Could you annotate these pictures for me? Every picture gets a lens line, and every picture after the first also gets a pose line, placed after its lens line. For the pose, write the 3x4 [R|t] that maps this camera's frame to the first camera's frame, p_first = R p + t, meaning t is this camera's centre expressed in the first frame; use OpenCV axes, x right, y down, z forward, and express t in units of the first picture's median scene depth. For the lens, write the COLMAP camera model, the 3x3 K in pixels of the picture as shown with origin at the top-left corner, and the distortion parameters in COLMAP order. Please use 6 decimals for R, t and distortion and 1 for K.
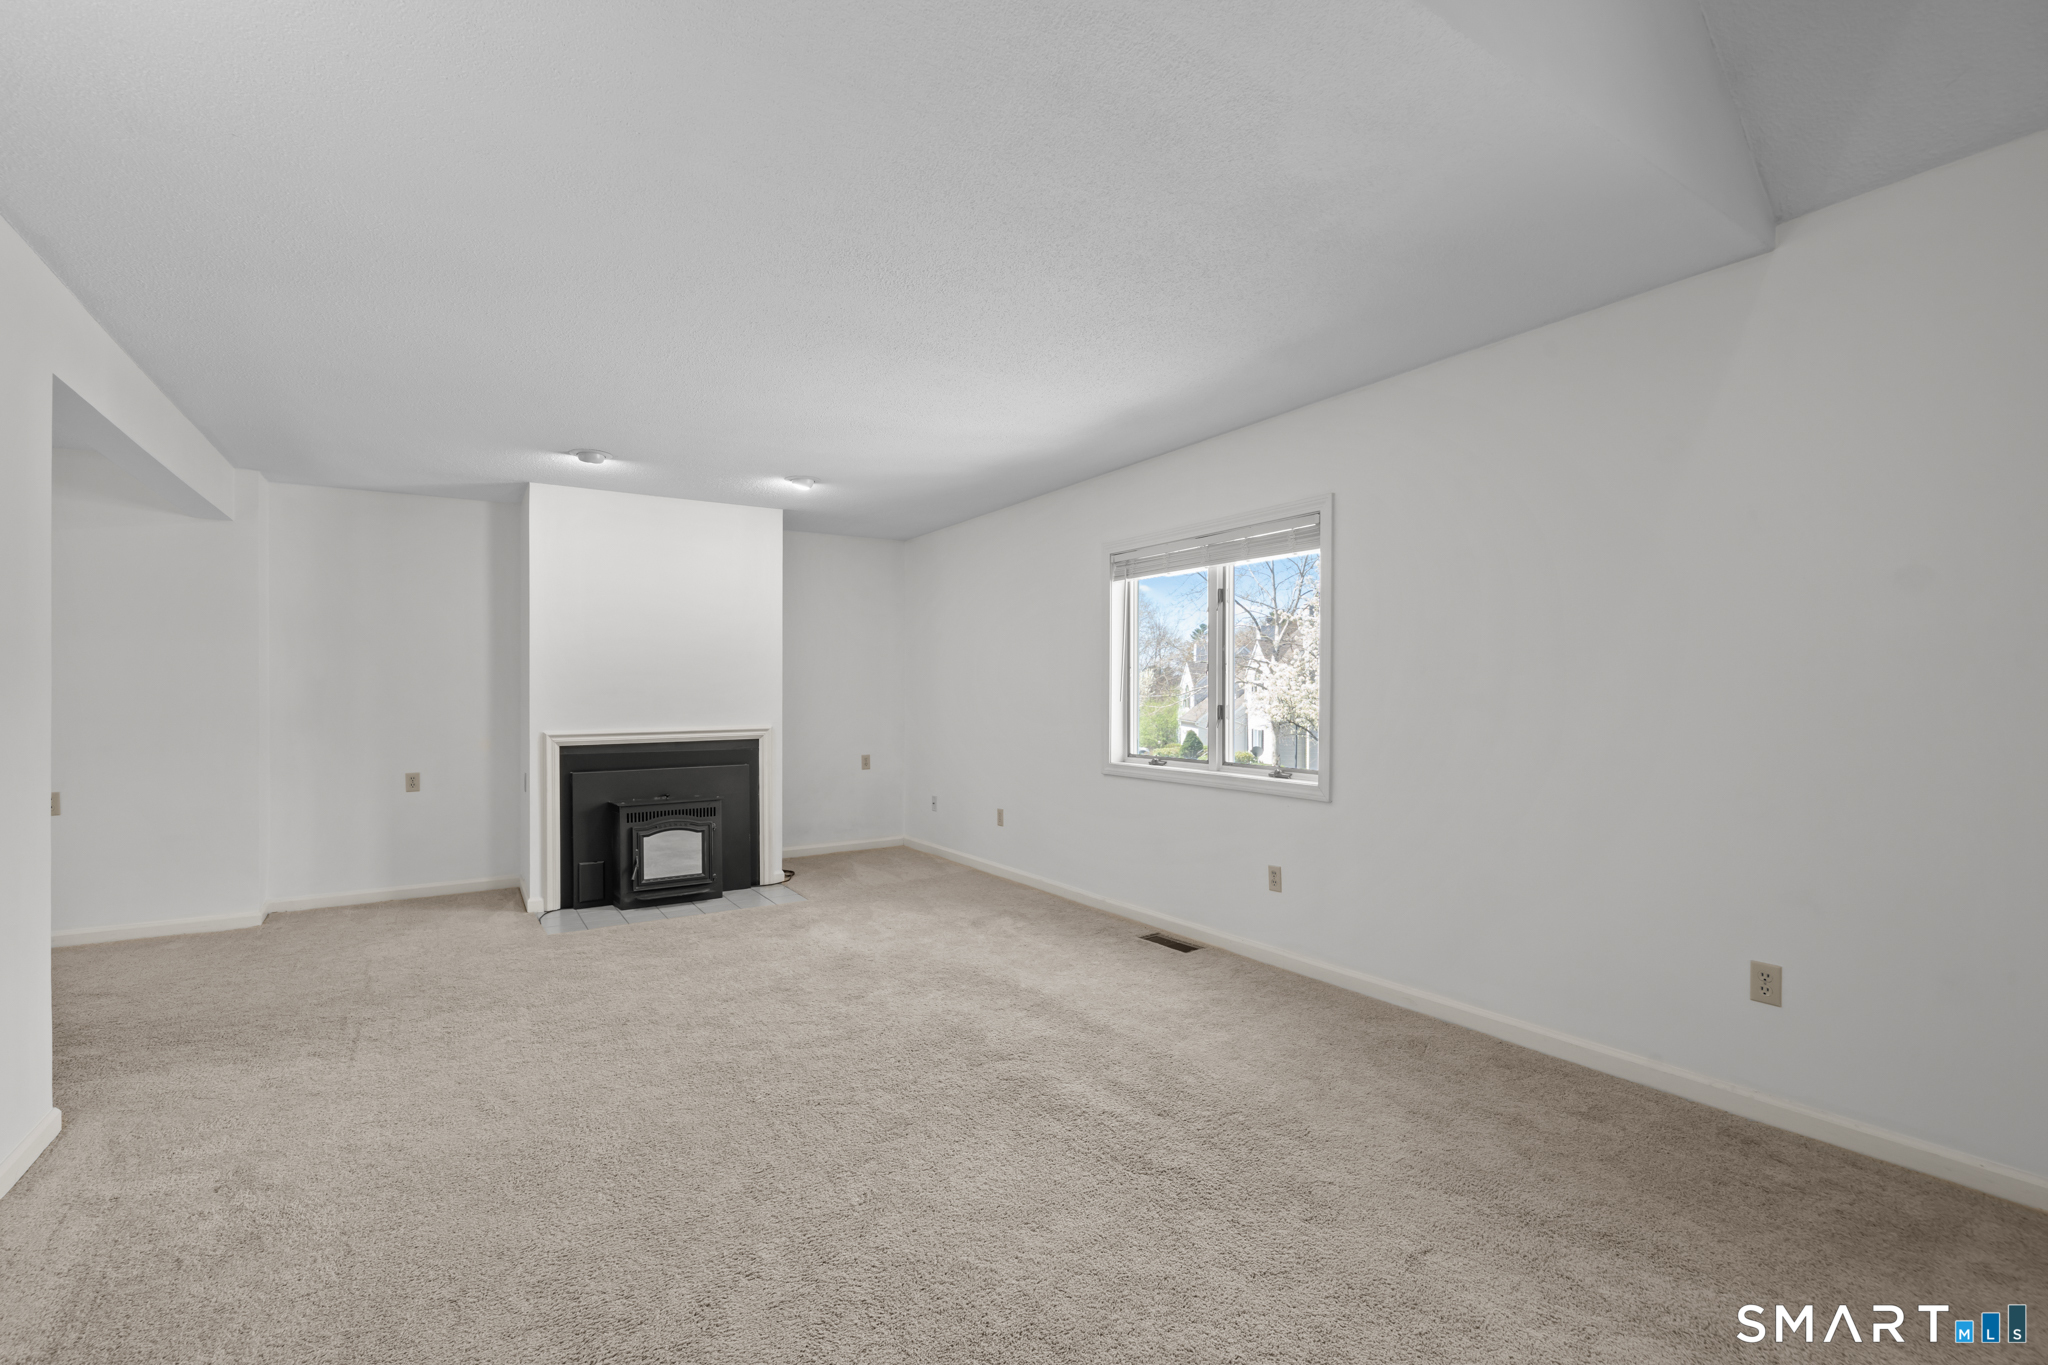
lens RADIAL K [[901.0, 0, 1004.0], [0, 901.0, 695.1], [0, 0, 1]] dist [0.004070, -0.001062]
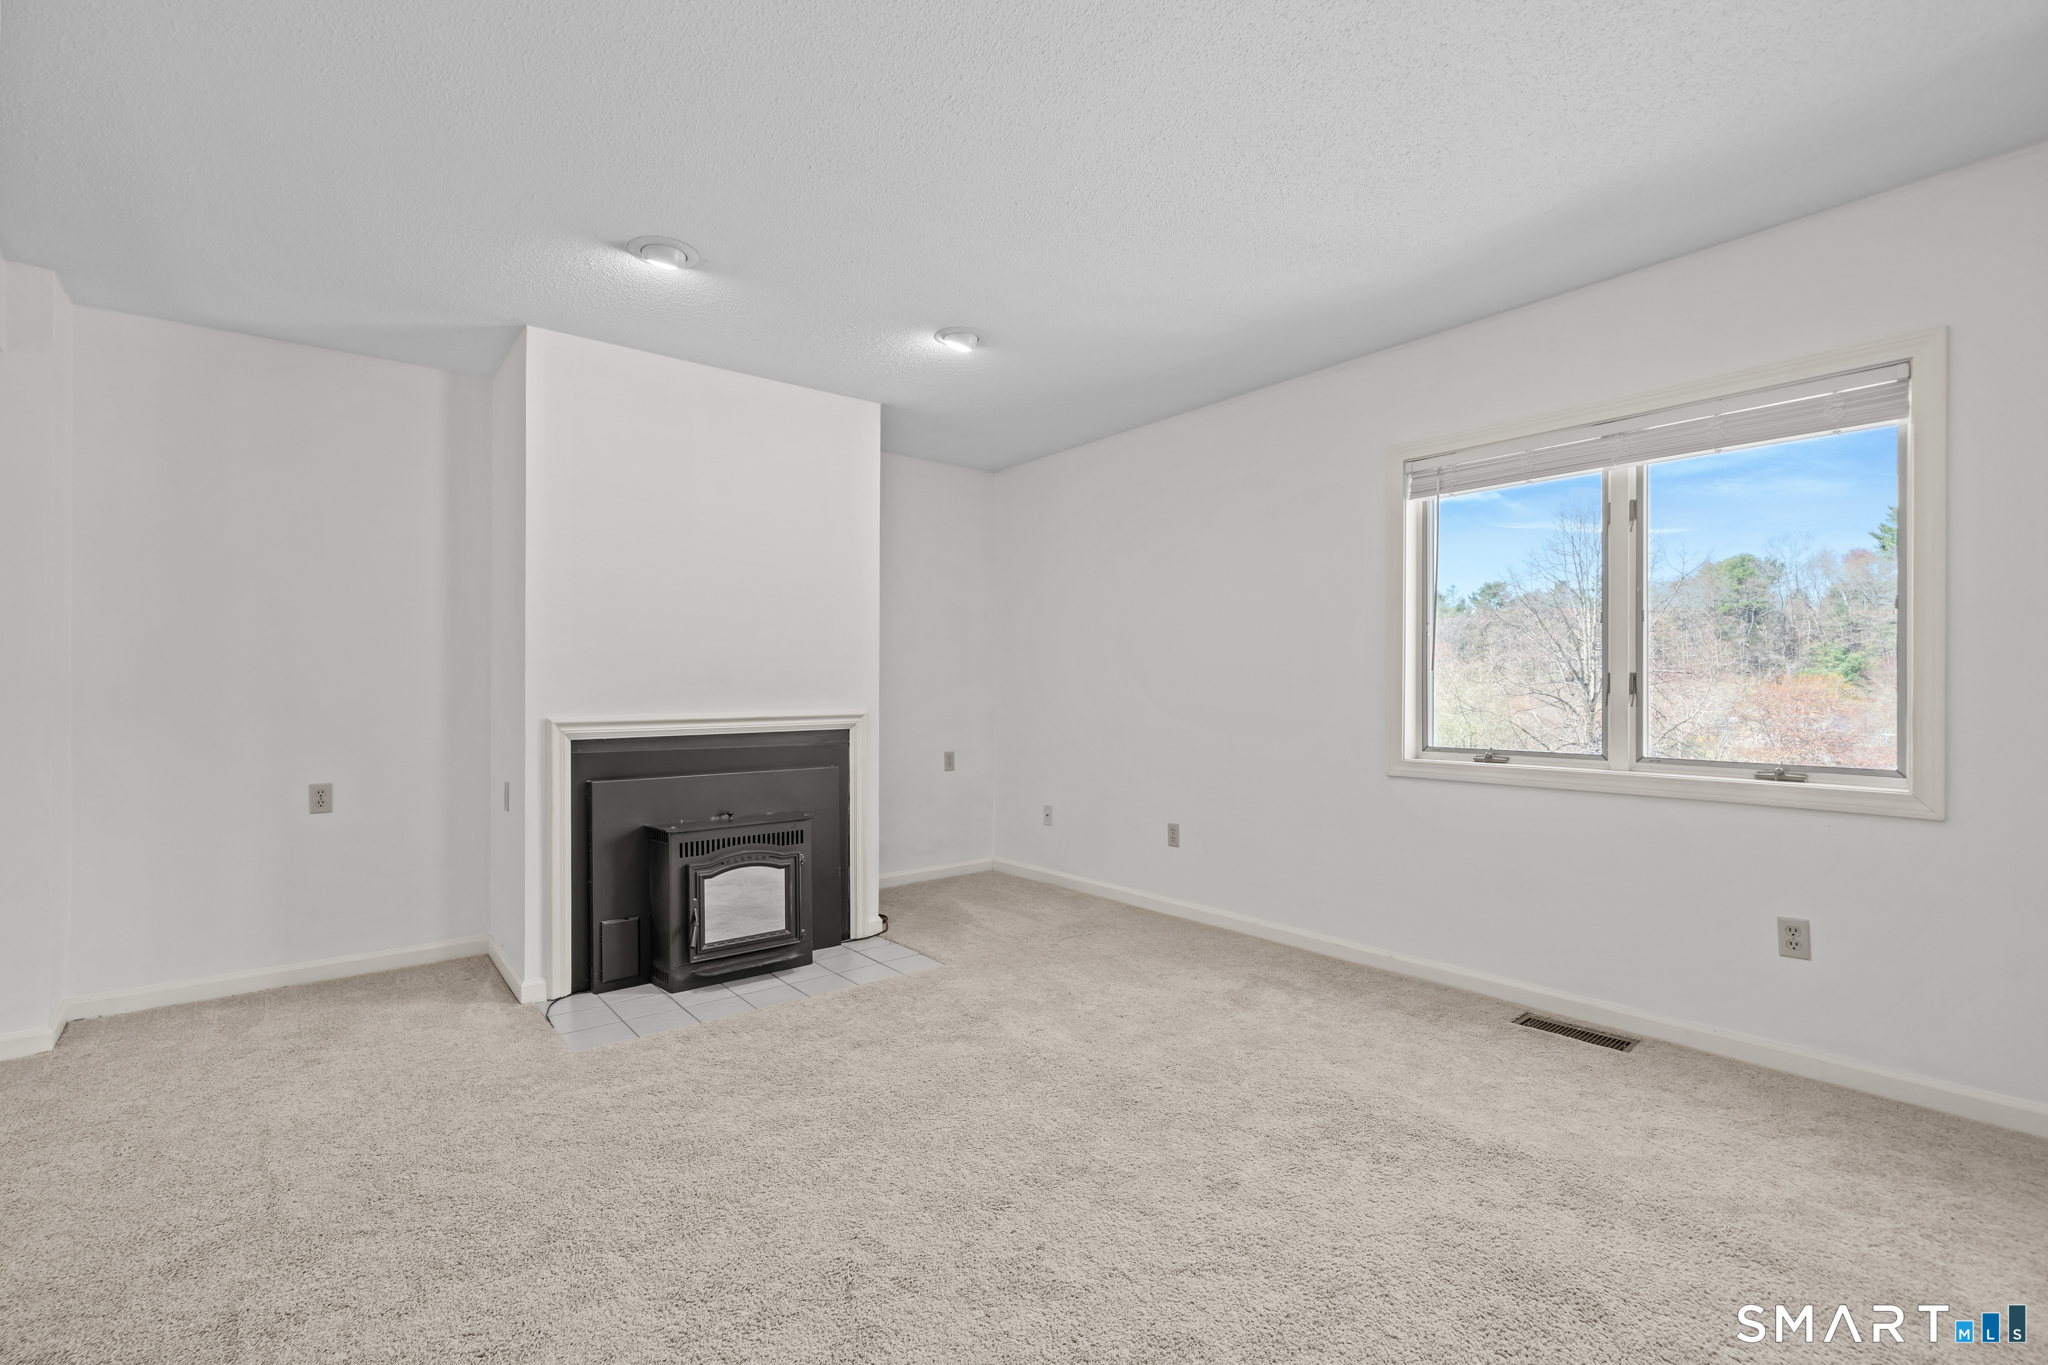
lens RADIAL K [[901.0, 0, 997.9], [0, 901.0, 685.0], [0, 0, 1]] dist [0.004070, -0.001062]
pose [[0.994130, 0.001387, 0.108180, -0.281313], [-0.000548, 0.999970, -0.007787, 0.024072], [-0.108187, 0.007682, 0.994101, 0.354946]]
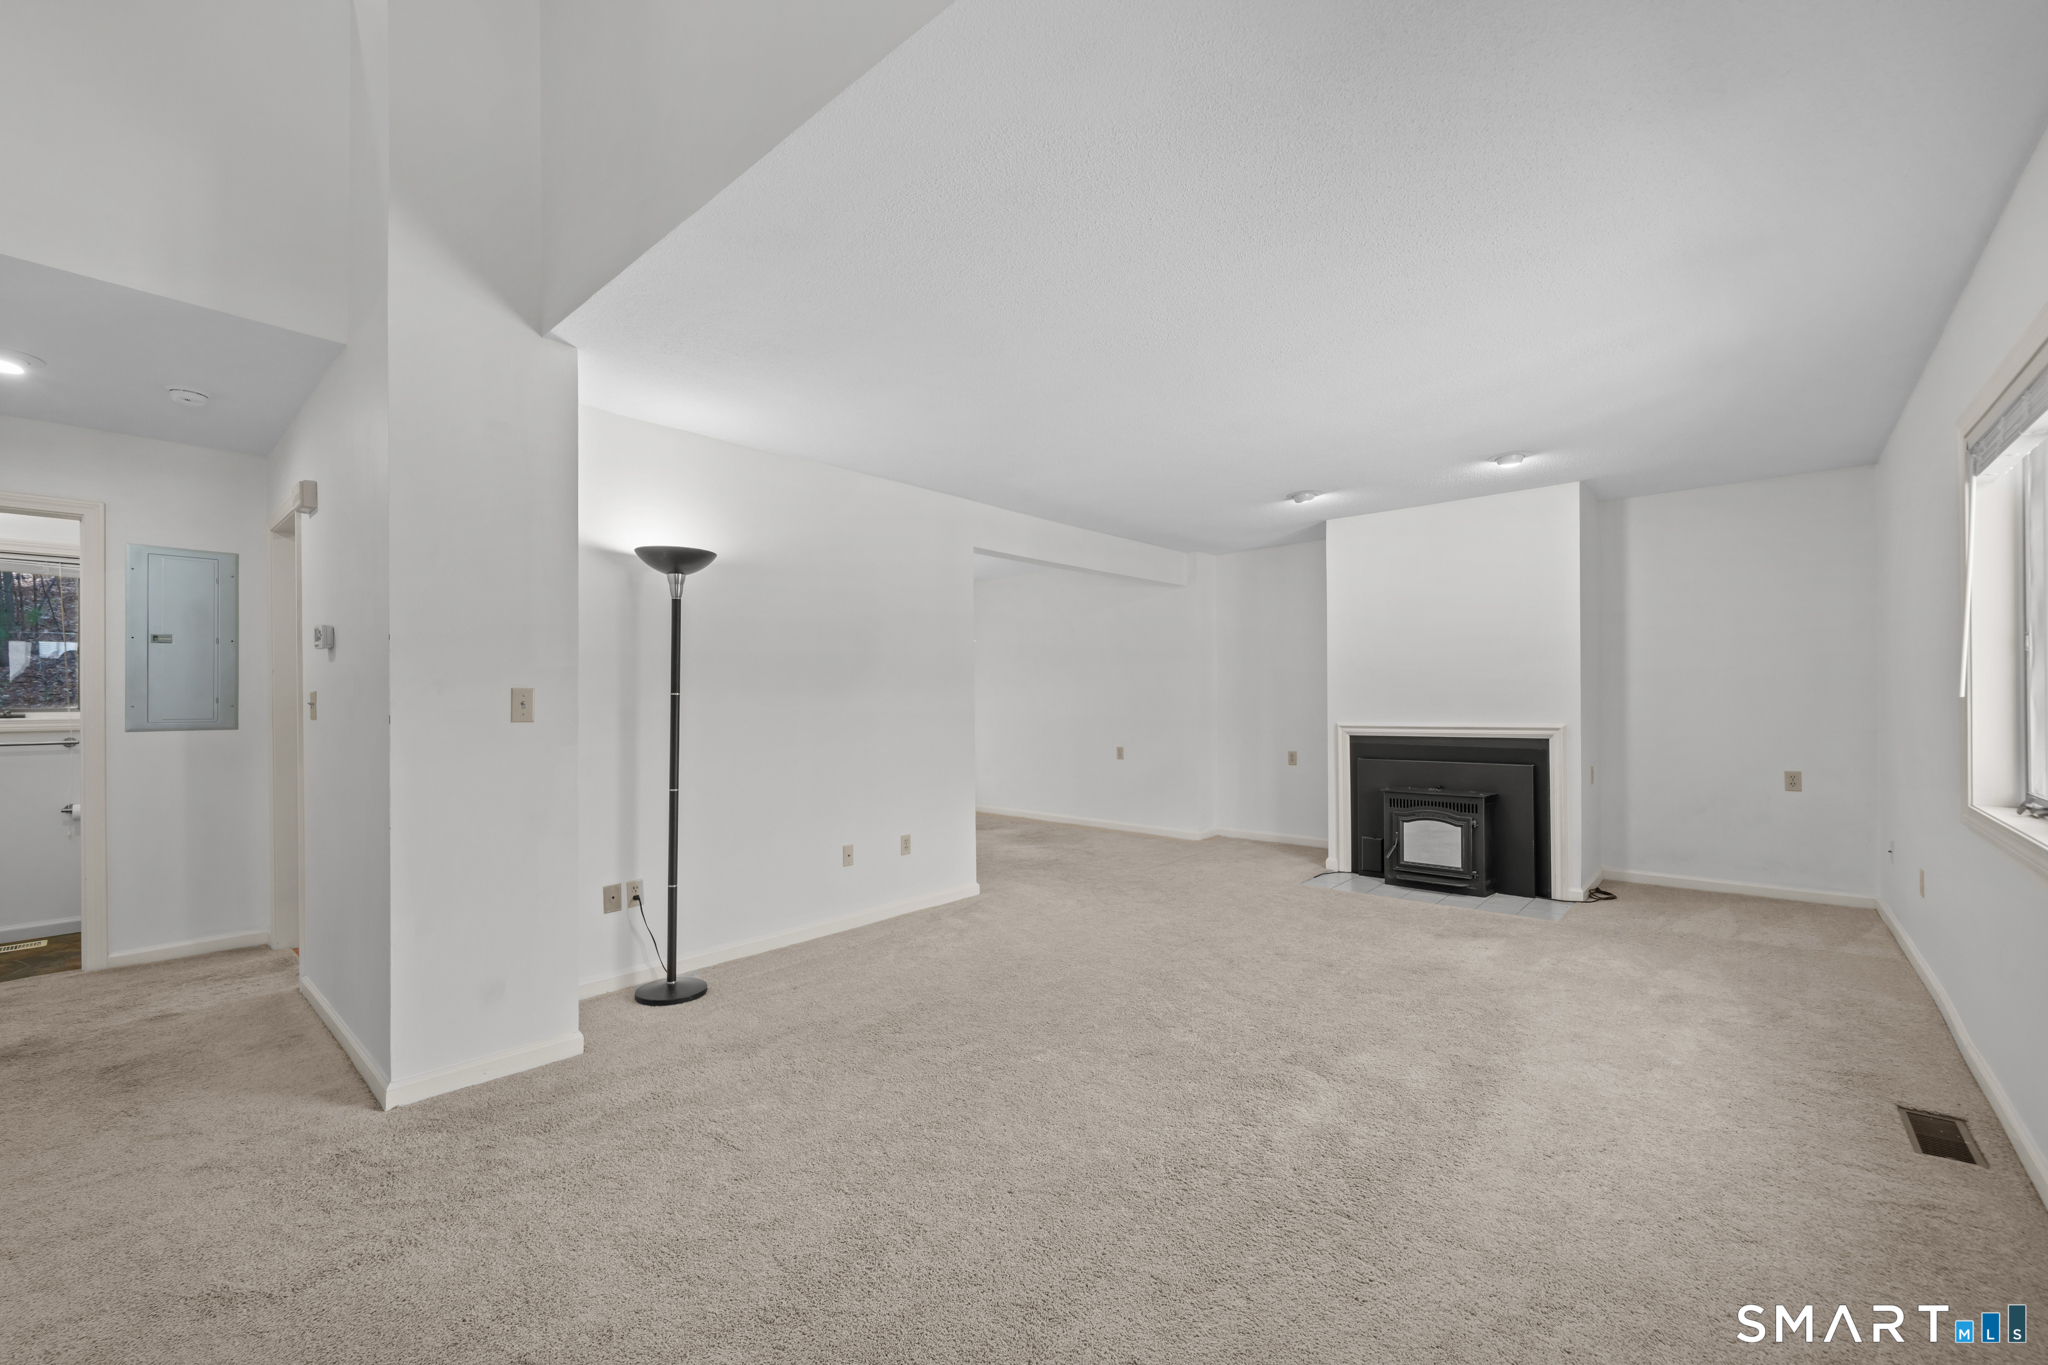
lens RADIAL K [[834.3, 0, 994.3], [0, 834.3, 692.5], [0, 0, 1]] dist [0.001643, 0.000897]
pose [[0.253252, -0.007454, -0.967372, 0.491608], [0.003944, 0.999970, -0.006672, 0.005901], [0.967392, -0.002126, 0.253274, 0.288457]]
